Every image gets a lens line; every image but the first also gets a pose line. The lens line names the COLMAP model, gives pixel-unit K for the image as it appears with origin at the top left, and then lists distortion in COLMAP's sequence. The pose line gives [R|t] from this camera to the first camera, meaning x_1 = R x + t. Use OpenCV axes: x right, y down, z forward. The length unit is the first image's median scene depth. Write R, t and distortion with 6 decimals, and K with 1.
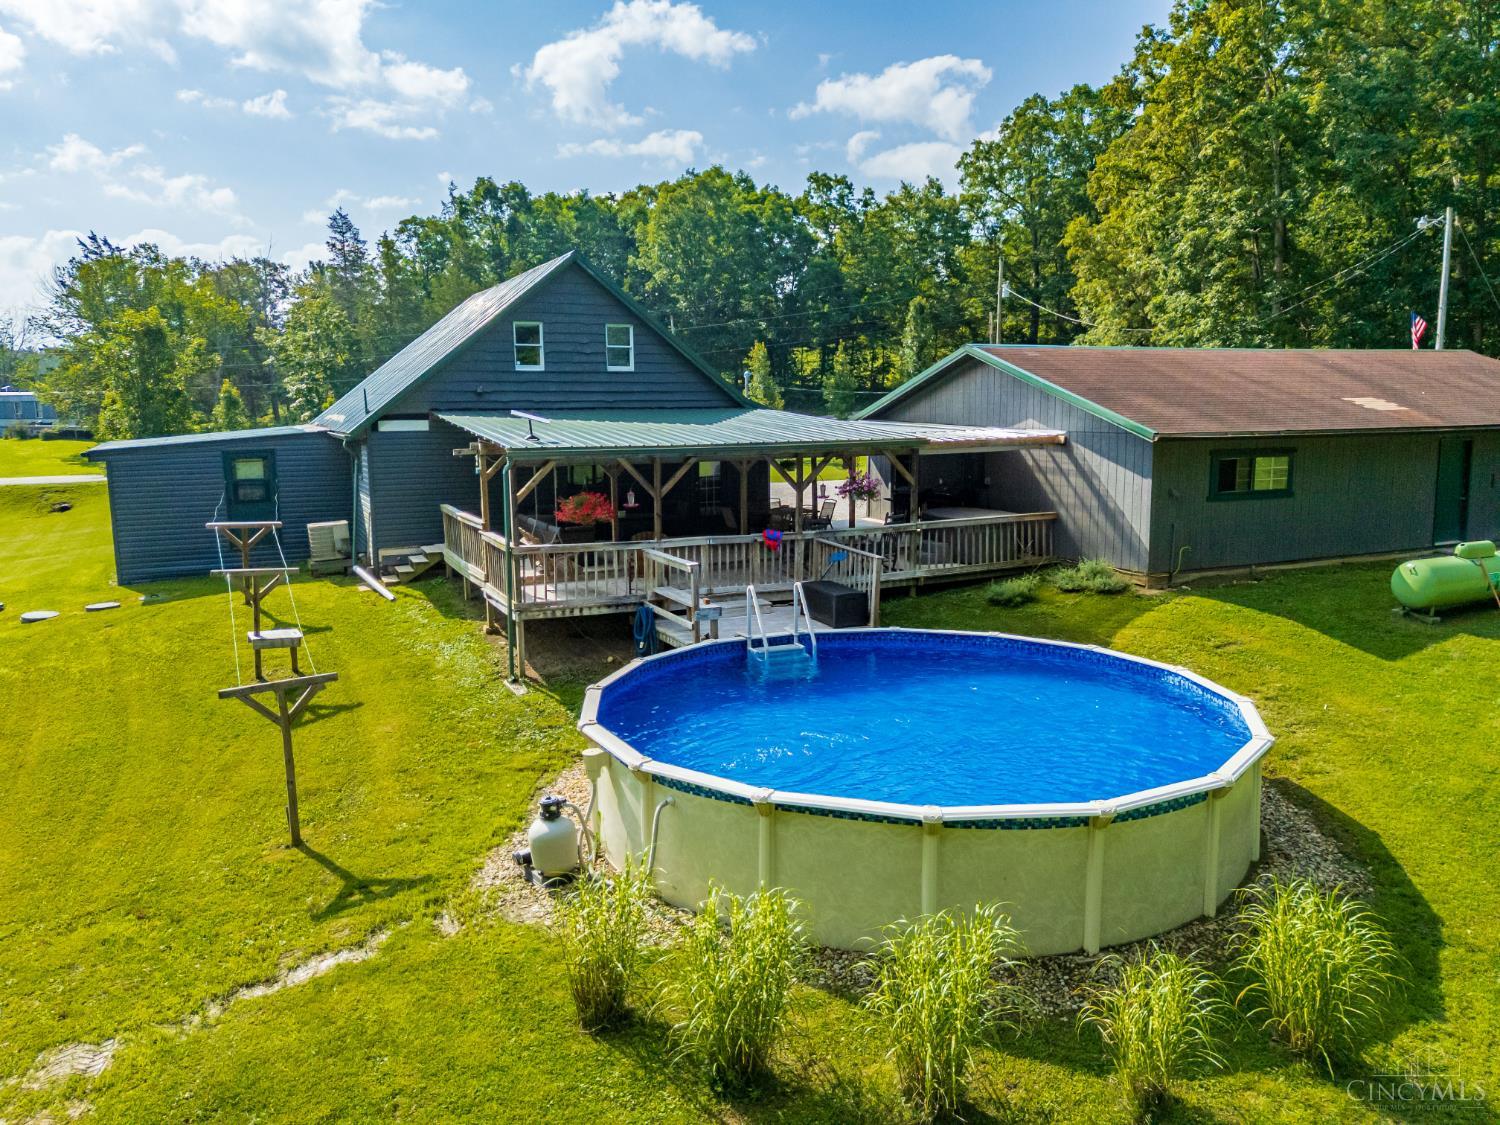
lens RADIAL K [[1066.3, 0, 750.0], [0, 1066.3, 562.5], [0, 0, 1]] dist [0.033919, -0.003470]
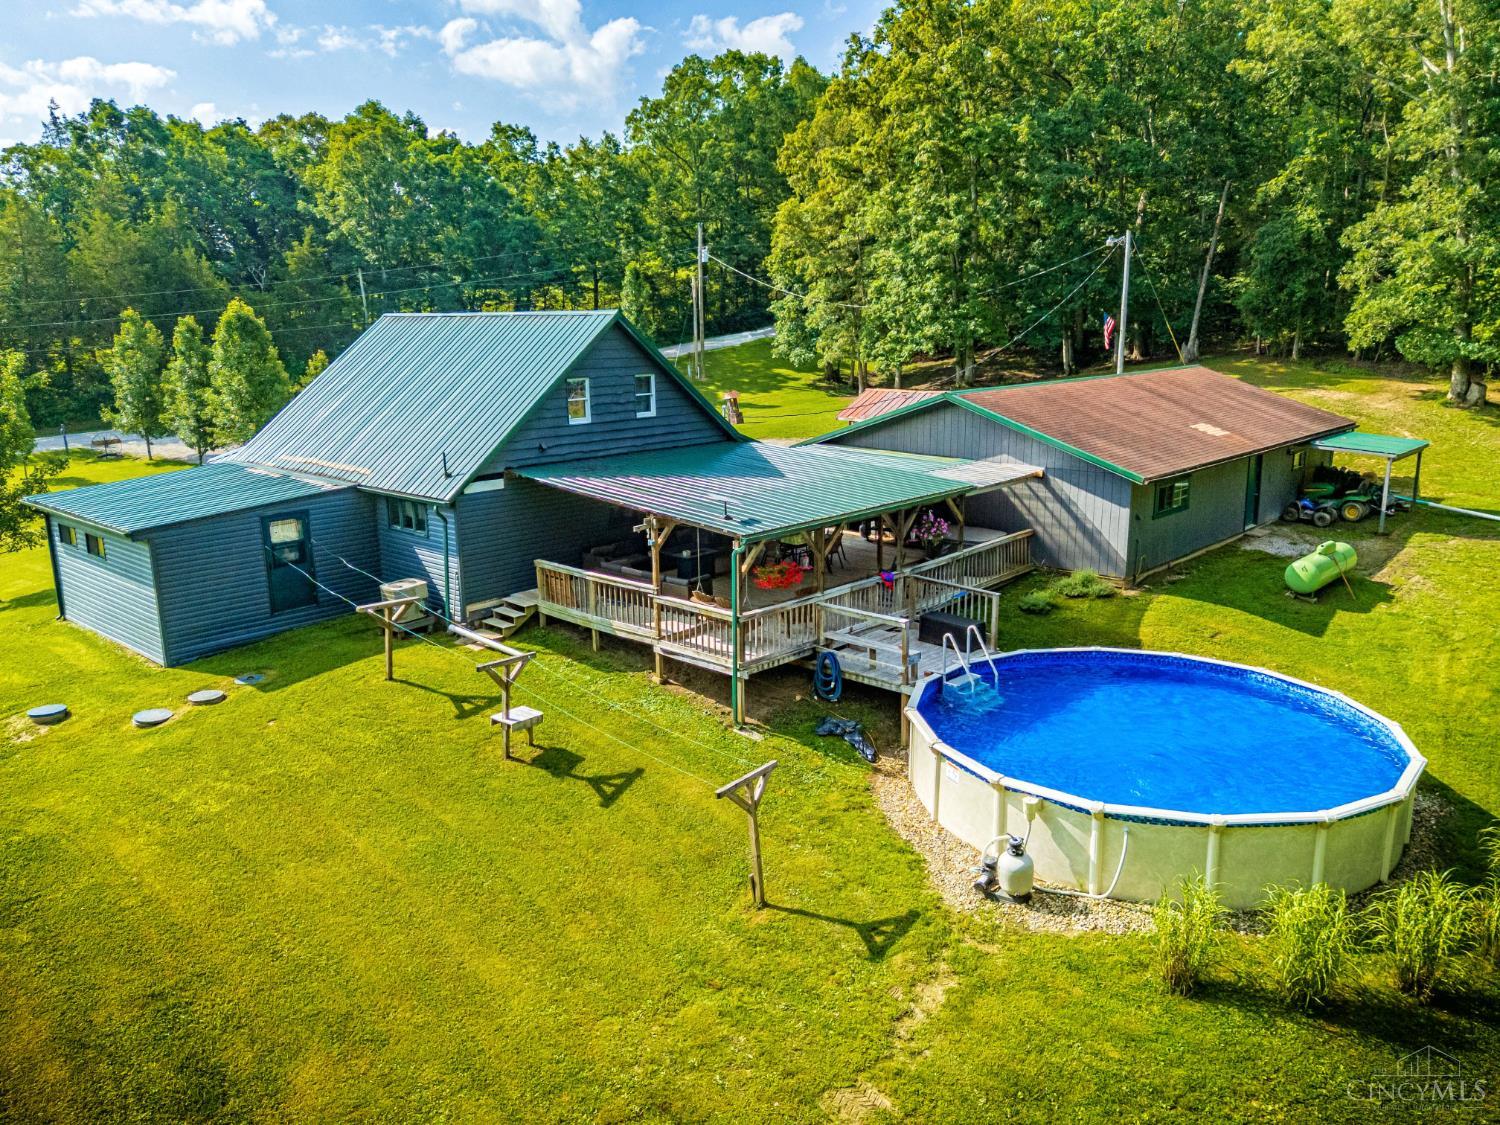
lens RADIAL K [[1044.1, 0, 750.0], [0, 1044.1, 562.5], [0, 0, 1]] dist [0.063075, -0.052438]
pose [[0.934823, -0.081874, 0.345547, -0.437024], [0.058014, 0.995197, 0.078854, -0.118463], [-0.350344, -0.053668, 0.935082, -0.050424]]
